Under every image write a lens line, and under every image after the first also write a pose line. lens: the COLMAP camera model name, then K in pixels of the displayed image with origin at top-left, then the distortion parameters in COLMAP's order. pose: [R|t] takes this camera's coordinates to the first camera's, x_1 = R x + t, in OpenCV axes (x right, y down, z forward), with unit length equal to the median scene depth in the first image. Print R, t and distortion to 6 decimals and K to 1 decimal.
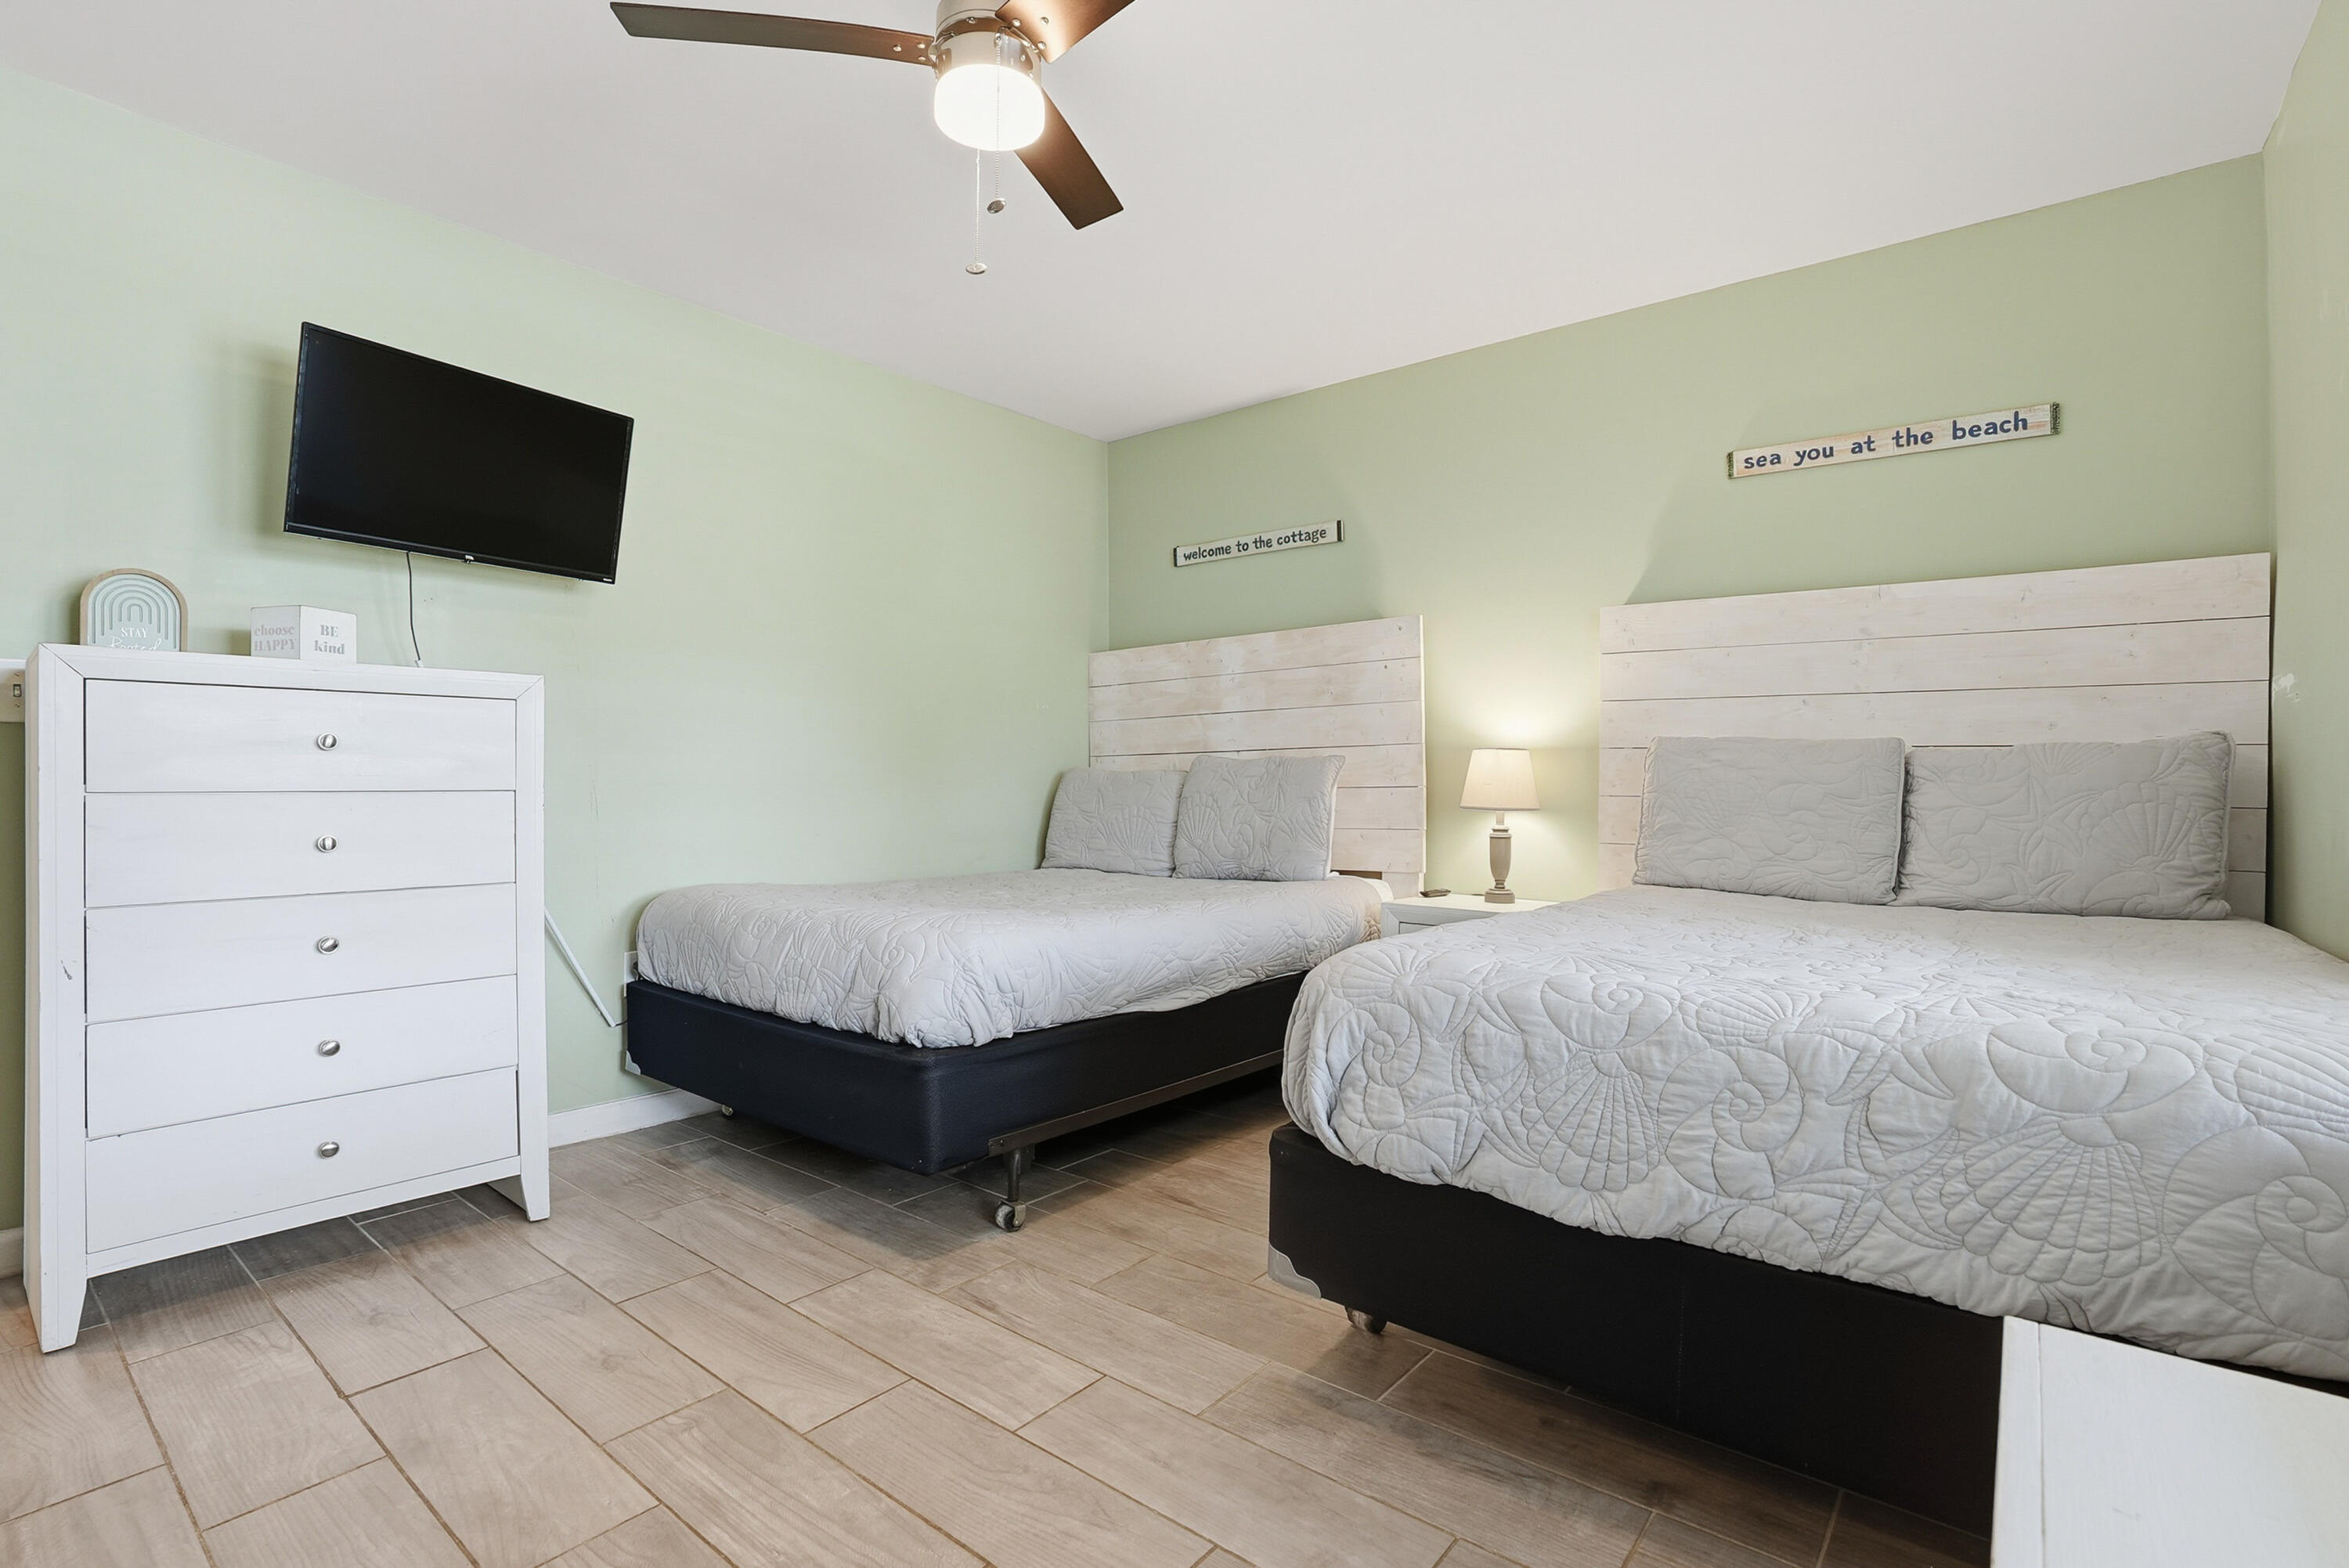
lens RADIAL K [[1108.5, 0, 1173.2], [0, 1108.5, 787.3], [0, 0, 1]] dist [-0.006216, -0.000343]
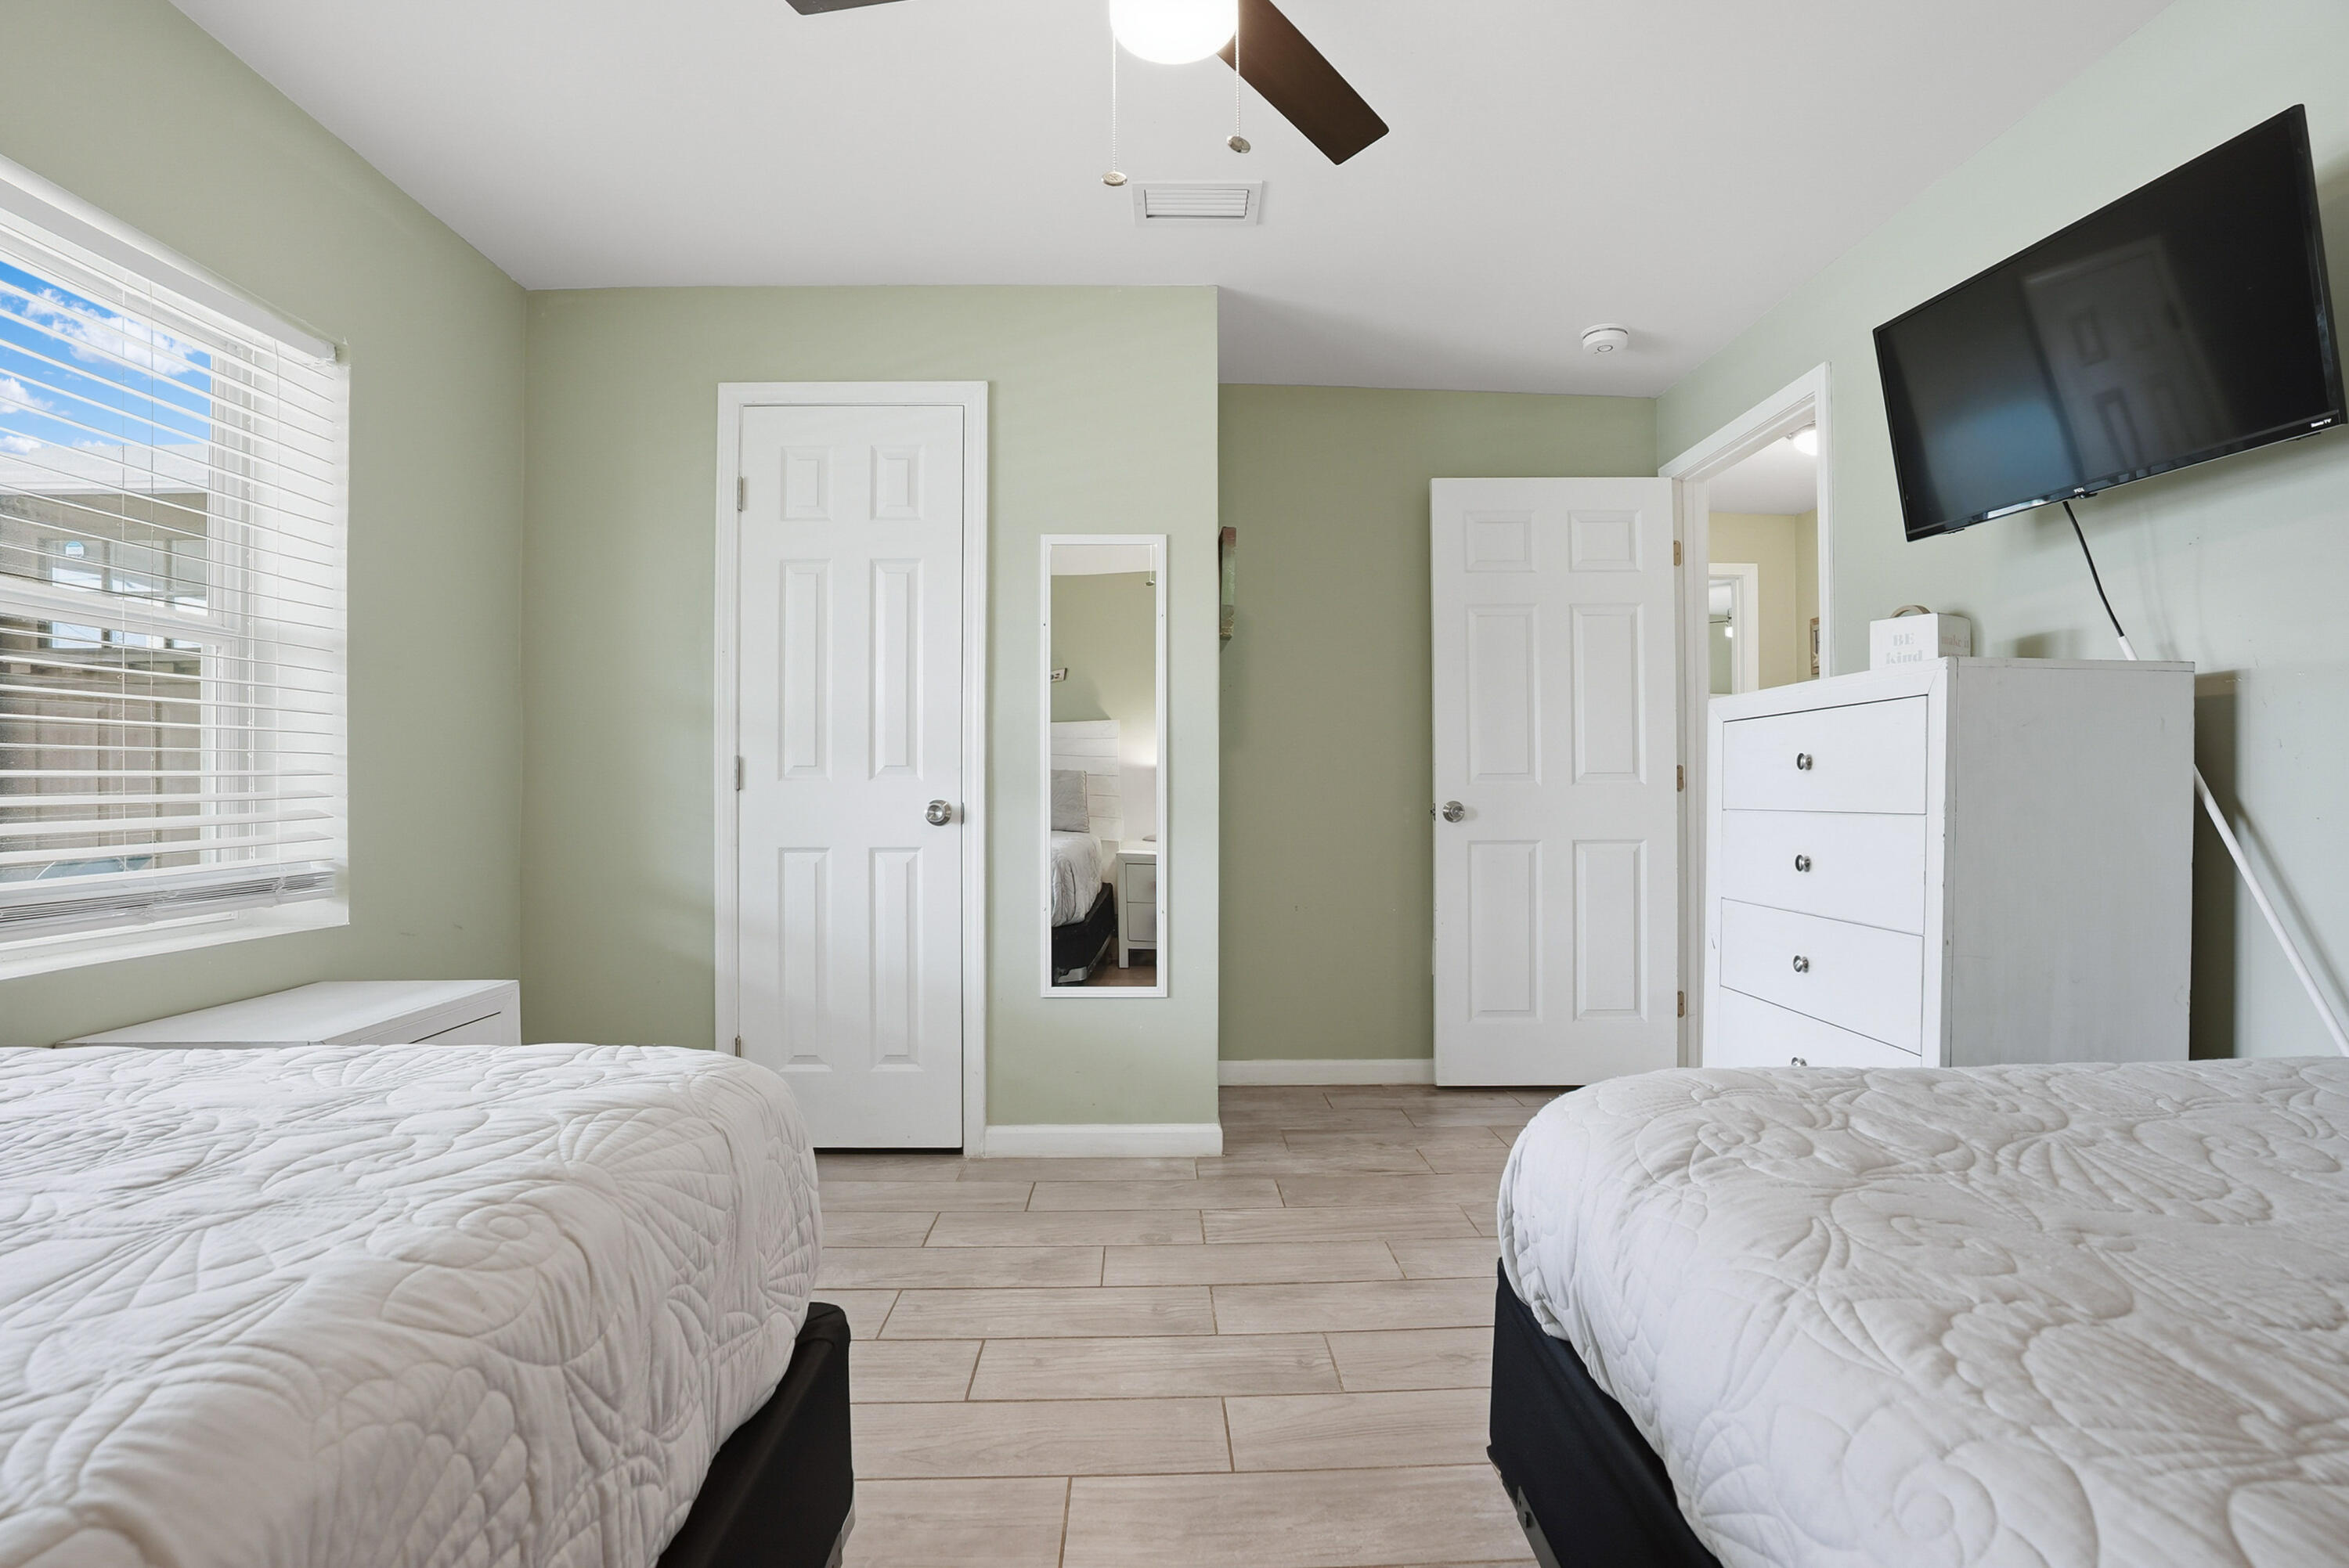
lens RADIAL K [[1108.5, 0, 1172.4], [0, 1108.5, 786.2], [0, 0, 1]] dist [-0.006216, -0.000343]
pose [[-0.750387, -0.000009, -0.660999, 0.366885], [-0.001017, 0.999999, 0.001140, -0.022204], [0.660998, 0.001528, -0.750386, 1.520406]]
